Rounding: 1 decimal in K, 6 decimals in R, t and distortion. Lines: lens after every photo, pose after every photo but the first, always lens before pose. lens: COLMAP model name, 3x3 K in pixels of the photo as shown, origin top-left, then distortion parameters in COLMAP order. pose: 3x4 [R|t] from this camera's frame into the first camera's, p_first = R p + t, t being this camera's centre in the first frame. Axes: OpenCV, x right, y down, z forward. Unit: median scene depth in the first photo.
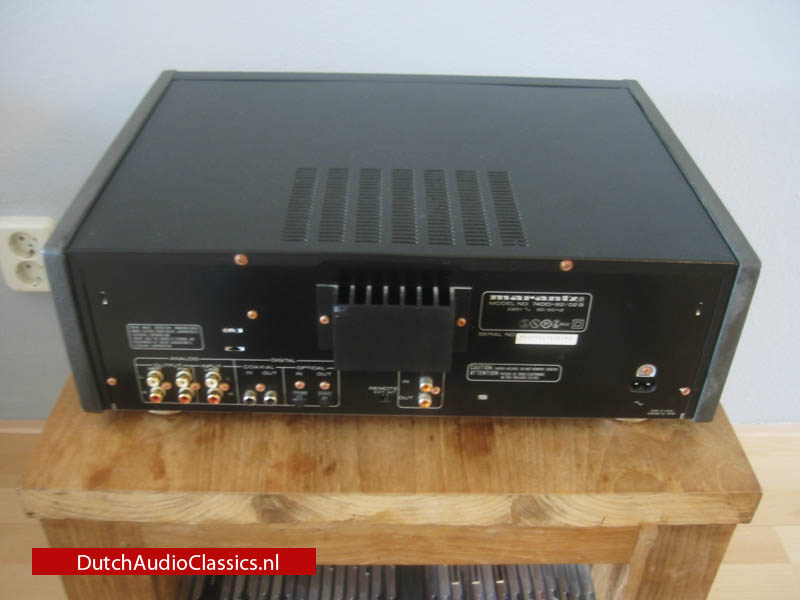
lens RADIAL K [[849.5, 0, 396.4], [0, 849.5, 325.7], [0, 0, 1]] dist [-0.098205, 0.000000]
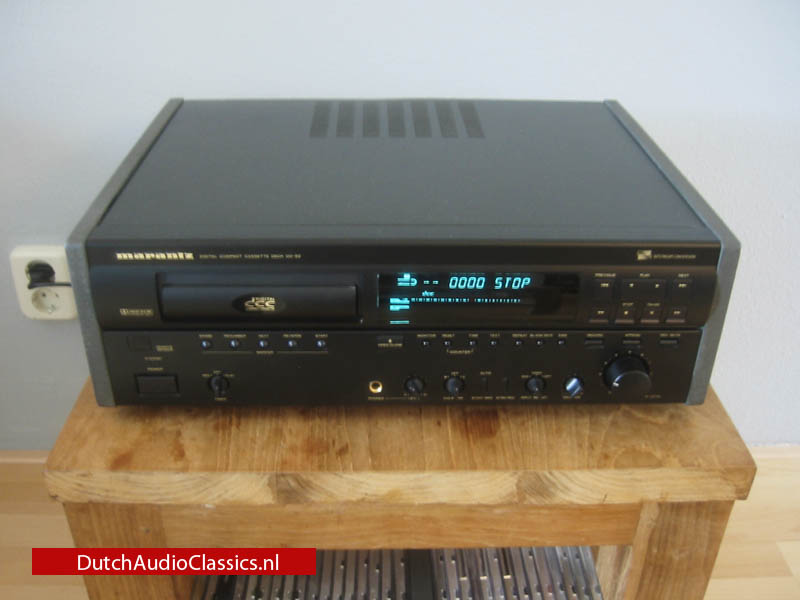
lens RADIAL K [[849.5, 0, 397.3], [0, 849.5, 326.6], [0, 0, 1]] dist [-0.098205, 0.000000]
pose [[0.999920, -0.012423, 0.002381, -0.011410], [0.012568, 0.997047, -0.075753, 0.096591], [-0.001433, 0.075777, 0.997124, -0.055272]]
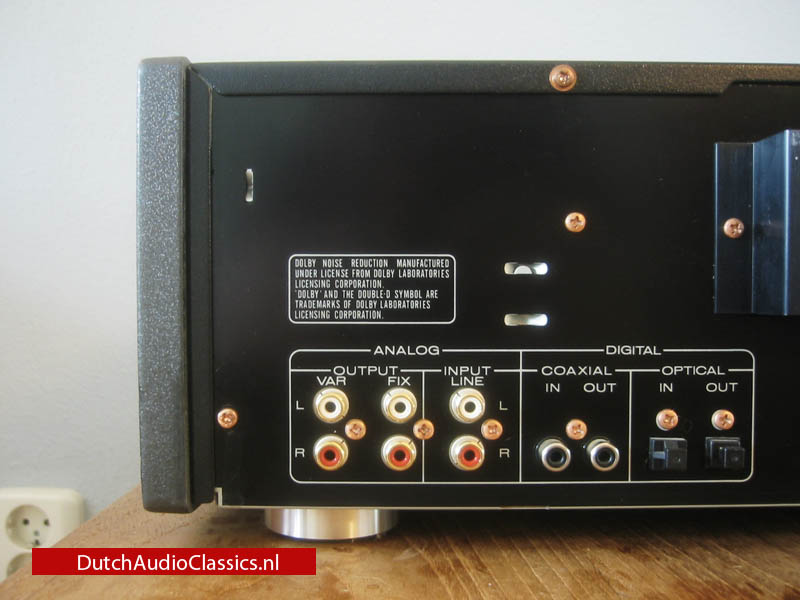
lens RADIAL K [[849.5, 0, 407.3], [0, 849.5, 318.7], [0, 0, 1]] dist [-0.098205, 0.000000]
pose [[0.999763, -0.020107, 0.008399, -0.252570], [0.021358, 0.827823, -0.560582, 0.268991], [0.004318, 0.560628, 0.828056, 0.623285]]
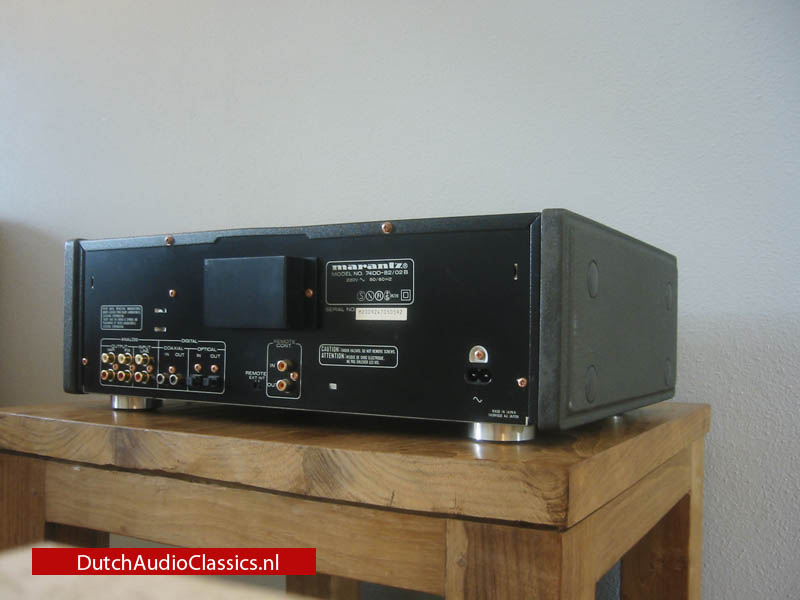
lens RADIAL K [[849.5, 0, 396.6], [0, 849.5, 331.1], [0, 0, 1]] dist [-0.098205, 0.000000]
pose [[0.869175, -0.009276, -0.494417, 0.685766], [-0.282615, 0.811132, -0.512048, 0.541156], [0.405787, 0.584789, 0.702395, 0.289257]]
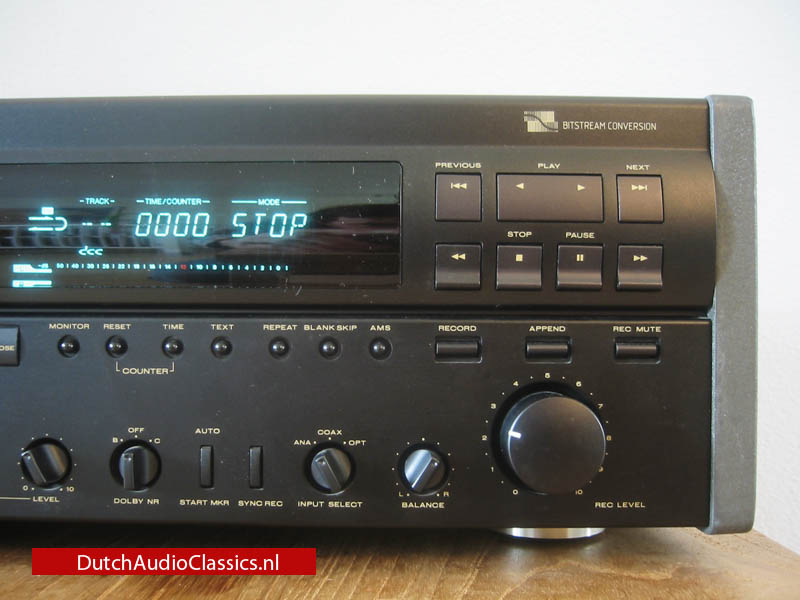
lens RADIAL K [[876.2, 0, 380.1], [0, 876.2, 328.7], [0, 0, 1]] dist [-0.110314, 0.000000]
pose [[0.999201, -0.019211, -0.035052, 0.209164], [-0.004986, 0.810179, -0.586161, 0.301382], [0.039659, 0.585868, 0.809436, 0.606014]]
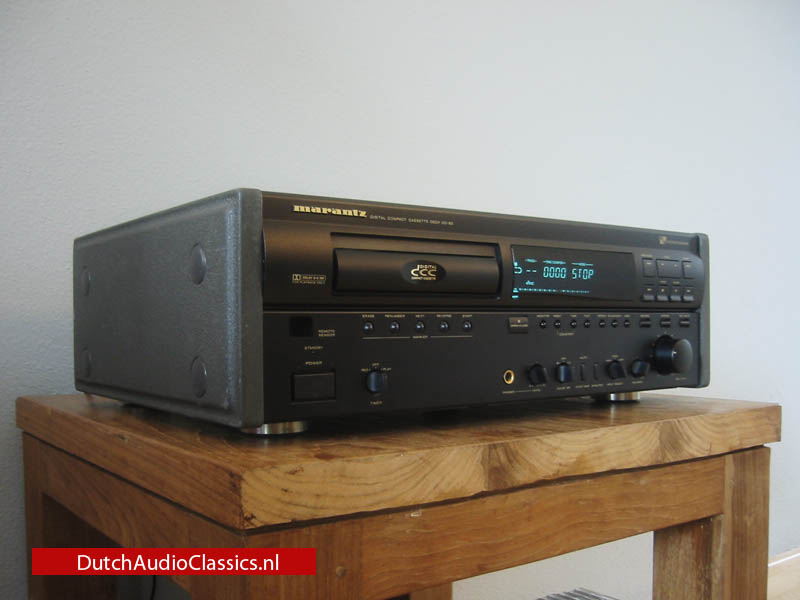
lens RADIAL K [[849.5, 0, 408.9], [0, 849.5, 332.0], [0, 0, 1]] dist [-0.098205, 0.000000]
pose [[0.808744, -0.035497, 0.587089, -0.739935], [0.359970, 0.819268, -0.446342, 0.462577], [-0.465139, 0.572311, 0.675356, 0.341591]]
